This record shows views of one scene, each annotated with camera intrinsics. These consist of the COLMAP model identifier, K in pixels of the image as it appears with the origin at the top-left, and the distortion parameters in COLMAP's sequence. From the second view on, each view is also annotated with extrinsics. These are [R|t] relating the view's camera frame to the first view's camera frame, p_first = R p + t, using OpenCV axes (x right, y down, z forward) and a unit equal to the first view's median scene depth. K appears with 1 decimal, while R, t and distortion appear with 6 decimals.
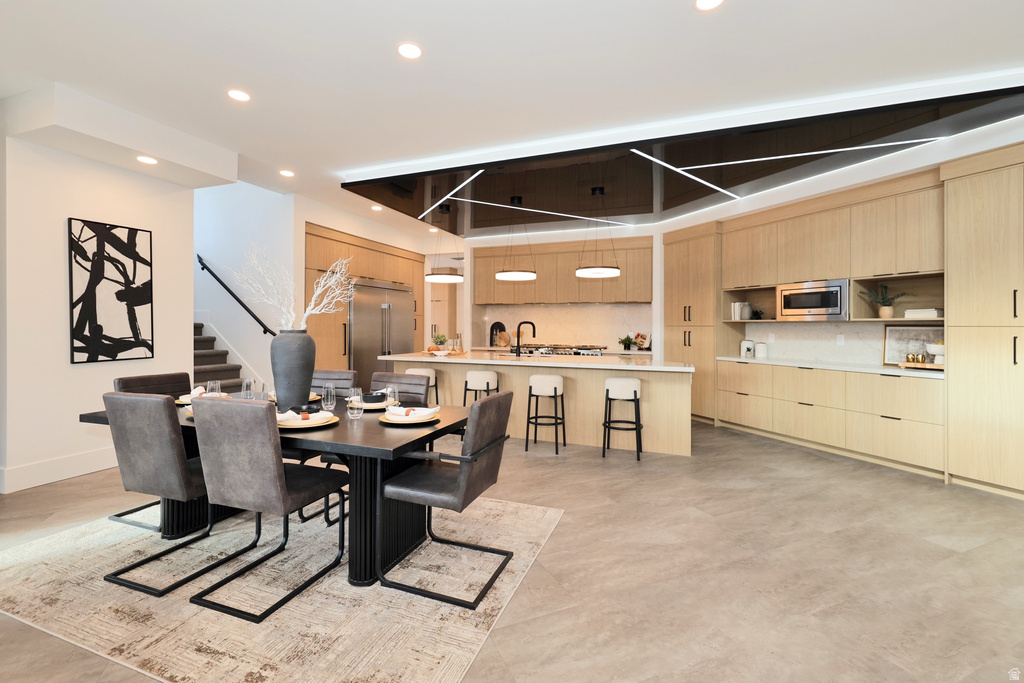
lens RADIAL K [[433.3, 0, 489.5], [0, 433.3, 331.4], [0, 0, 1]] dist [-0.003933, -0.000043]
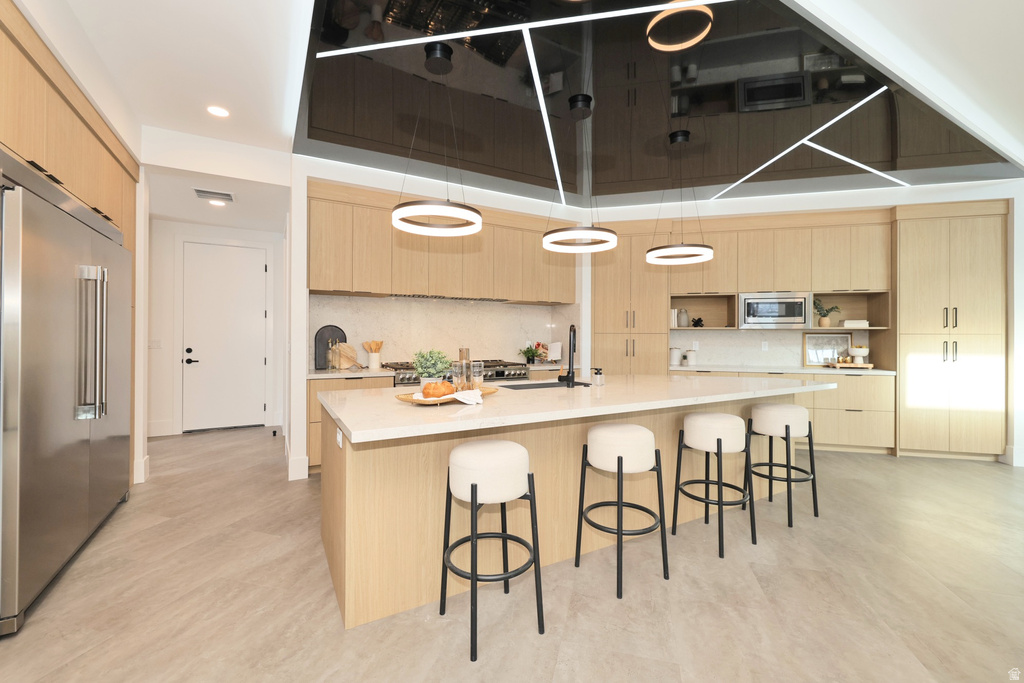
lens RADIAL K [[433.3, 0, 514.1], [0, 433.3, 333.7], [0, 0, 1]] dist [-0.003933, -0.000043]
pose [[0.611226, 0.003313, 0.791449, -0.495281], [0.008038, 0.999914, -0.010393, -0.005895], [-0.791415, 0.012714, 0.611147, 0.852164]]
